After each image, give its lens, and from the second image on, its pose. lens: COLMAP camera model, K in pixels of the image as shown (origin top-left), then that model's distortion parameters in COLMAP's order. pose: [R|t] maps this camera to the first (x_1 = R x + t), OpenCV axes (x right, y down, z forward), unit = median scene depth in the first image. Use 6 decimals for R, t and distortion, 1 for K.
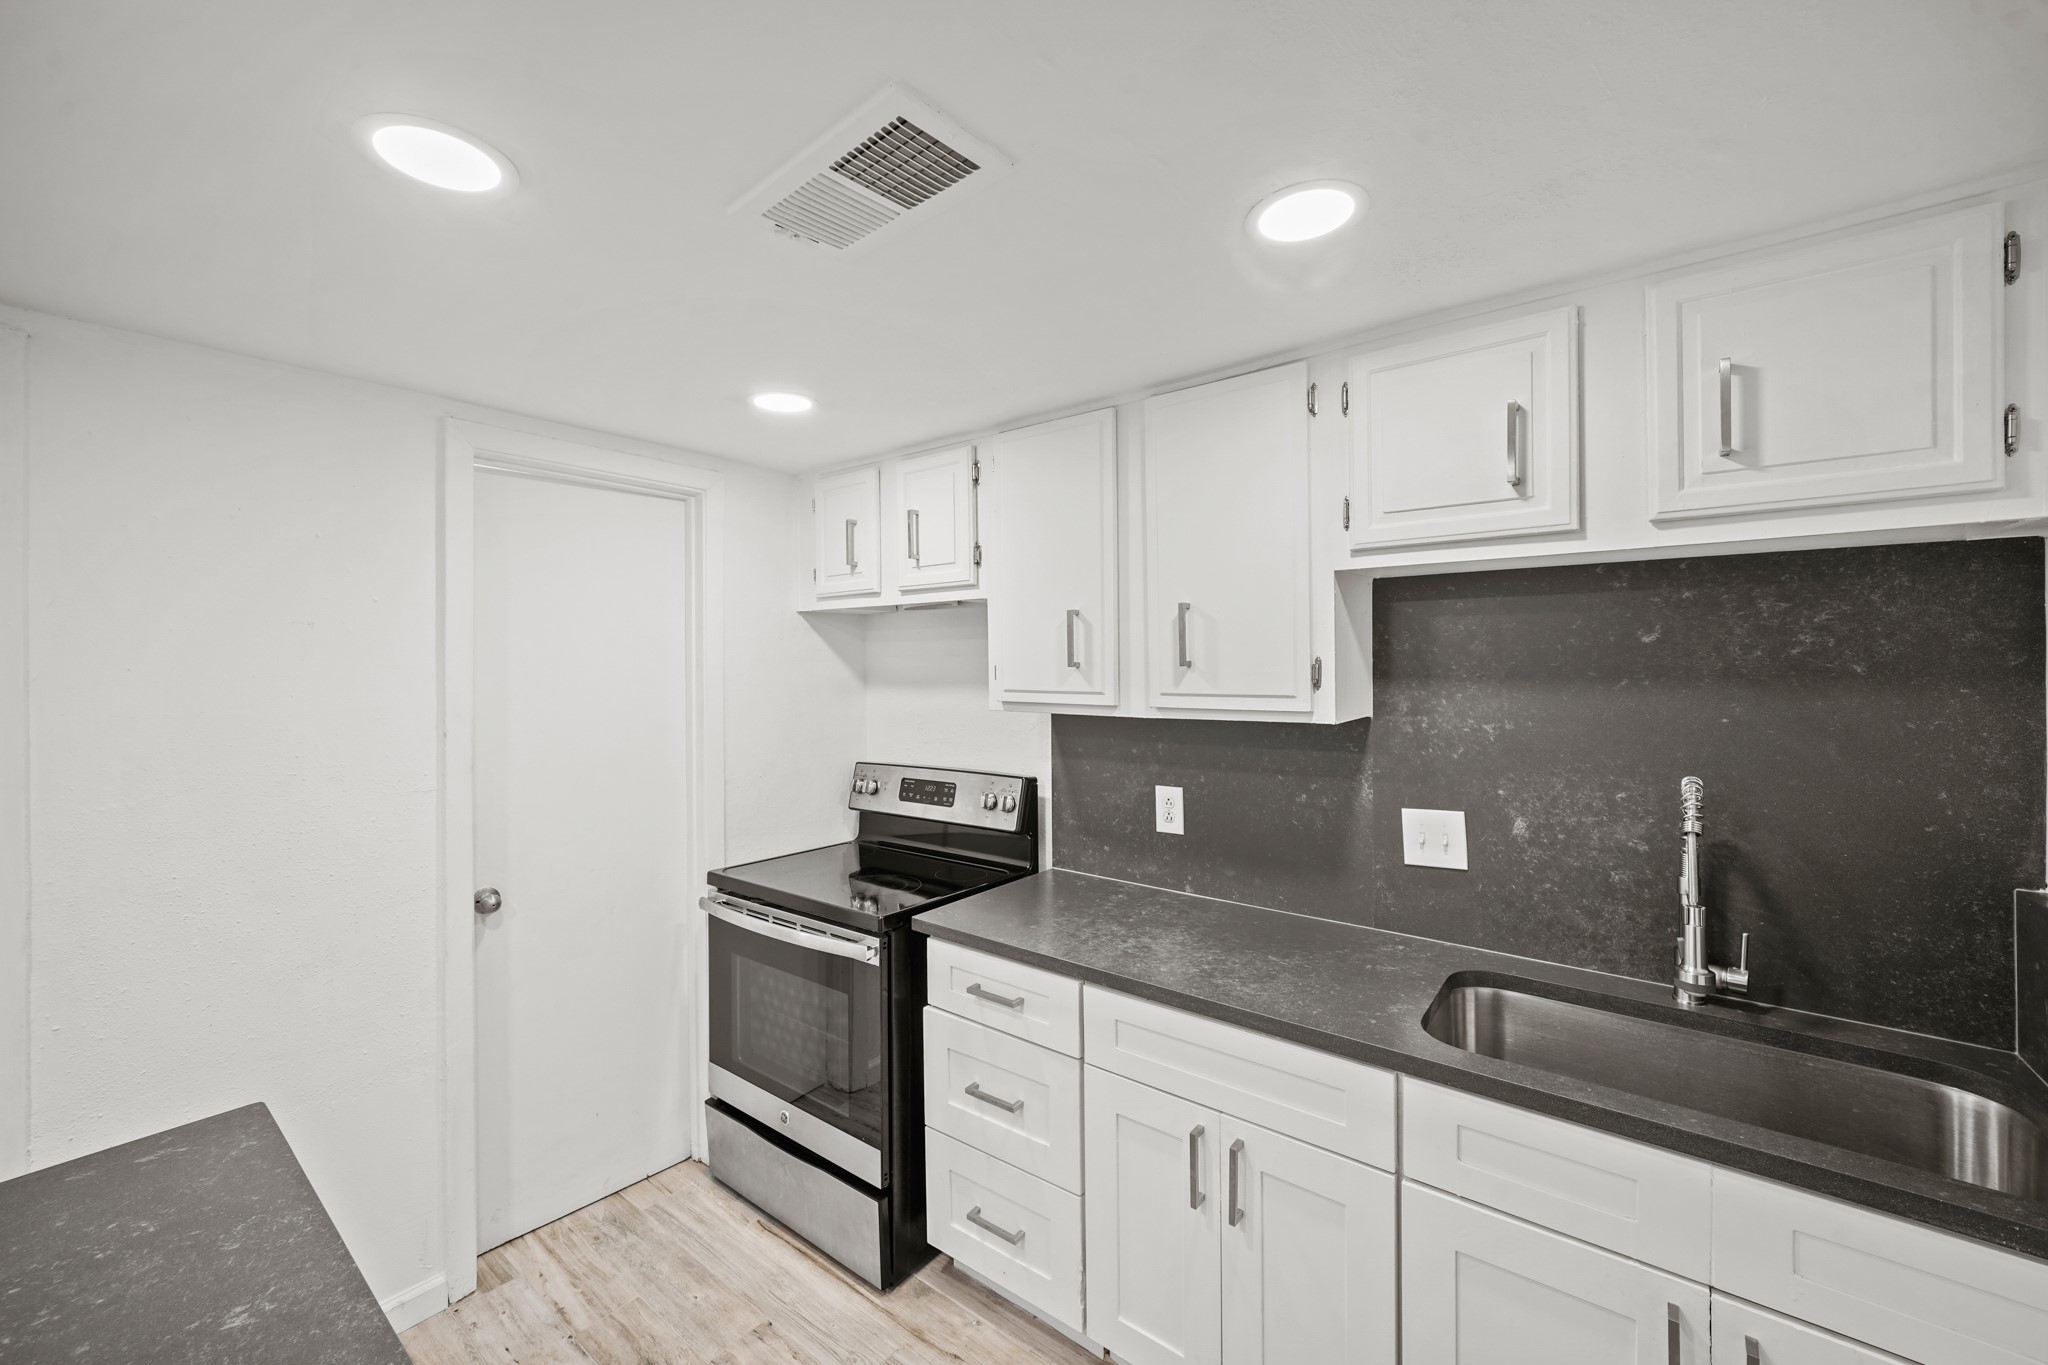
lens RADIAL K [[788.8, 0, 1014.5], [0, 788.8, 664.4], [0, 0, 1]] dist [-0.014537, 0.000341]
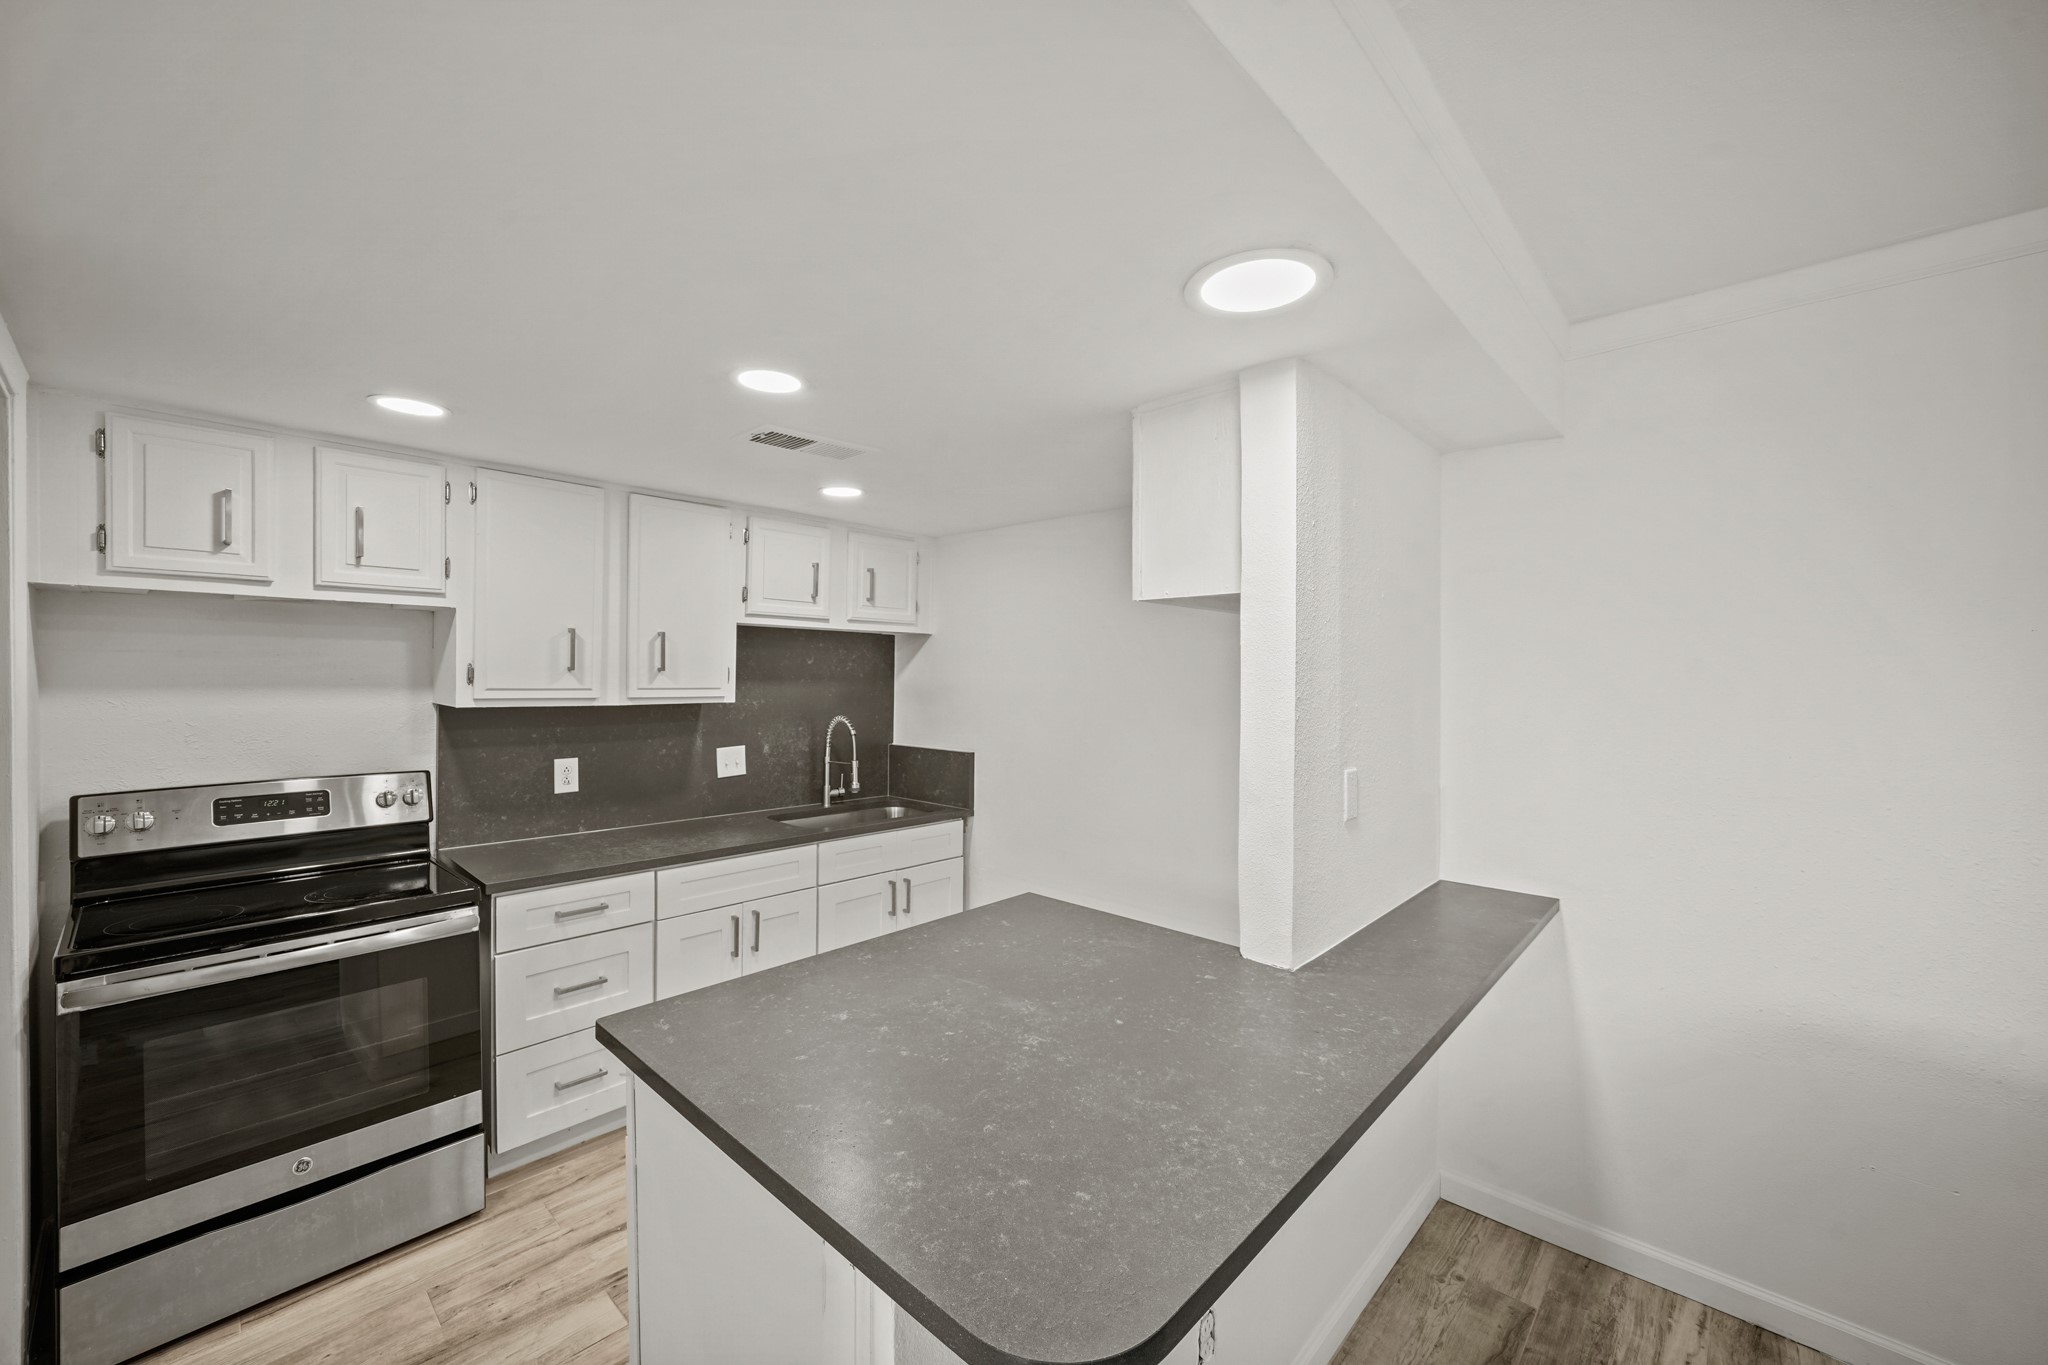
lens RADIAL K [[788.8, 0, 1005.4], [0, 788.8, 680.8], [0, 0, 1]] dist [-0.014537, 0.000341]
pose [[0.096753, -0.003361, 0.995303, -1.275453], [-0.016568, 0.999850, 0.004987, 0.002068], [-0.995171, -0.016973, 0.096683, 0.138353]]
